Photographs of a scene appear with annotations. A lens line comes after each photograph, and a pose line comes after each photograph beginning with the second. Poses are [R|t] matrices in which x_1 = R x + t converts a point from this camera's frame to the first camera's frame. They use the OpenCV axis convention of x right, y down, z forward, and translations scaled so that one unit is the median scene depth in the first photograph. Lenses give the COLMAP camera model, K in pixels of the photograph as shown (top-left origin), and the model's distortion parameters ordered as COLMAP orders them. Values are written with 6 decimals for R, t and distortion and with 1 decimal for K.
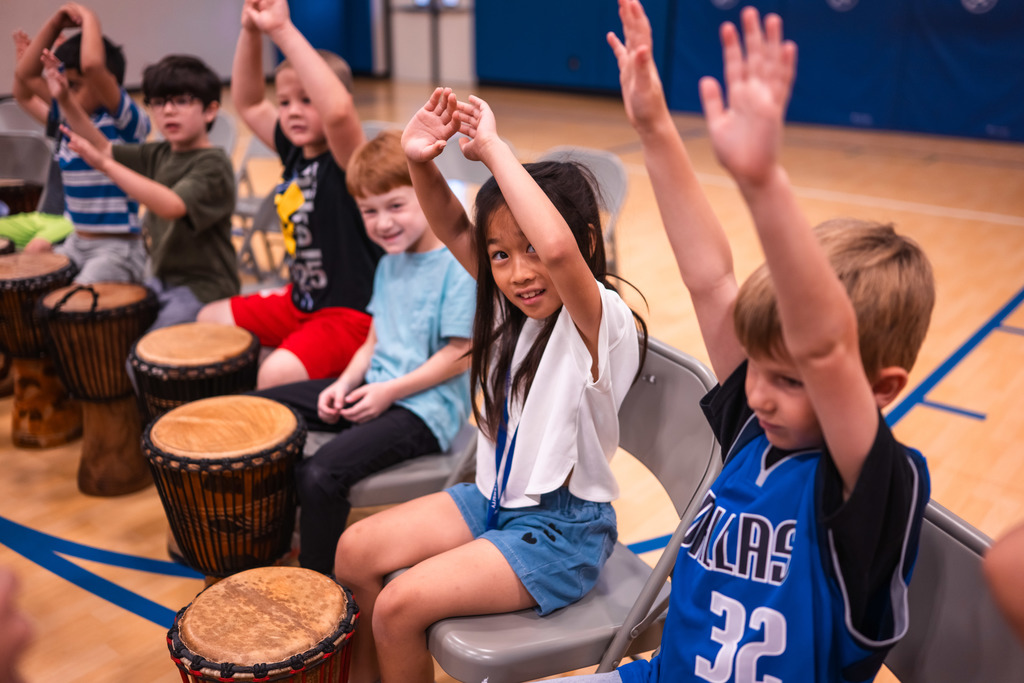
lens RADIAL K [[978.0, 0, 510.8], [0, 978.0, 343.3], [0, 0, 1]] dist [0.023556, 0.000000]
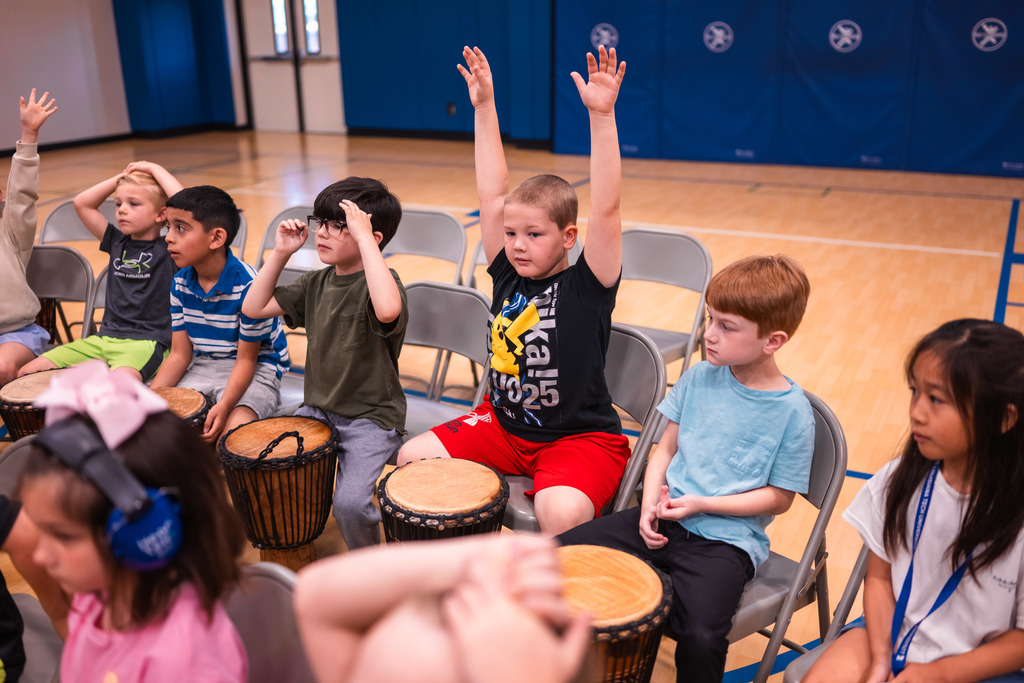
lens RADIAL K [[978.0, 0, 512.2], [0, 978.0, 341.2], [0, 0, 1]] dist [0.023556, 0.000000]
pose [[0.978520, -0.083473, 0.188497, -0.390883], [0.089376, 0.995732, -0.023022, -0.098102], [-0.185770, 0.039374, 0.981804, 0.071519]]
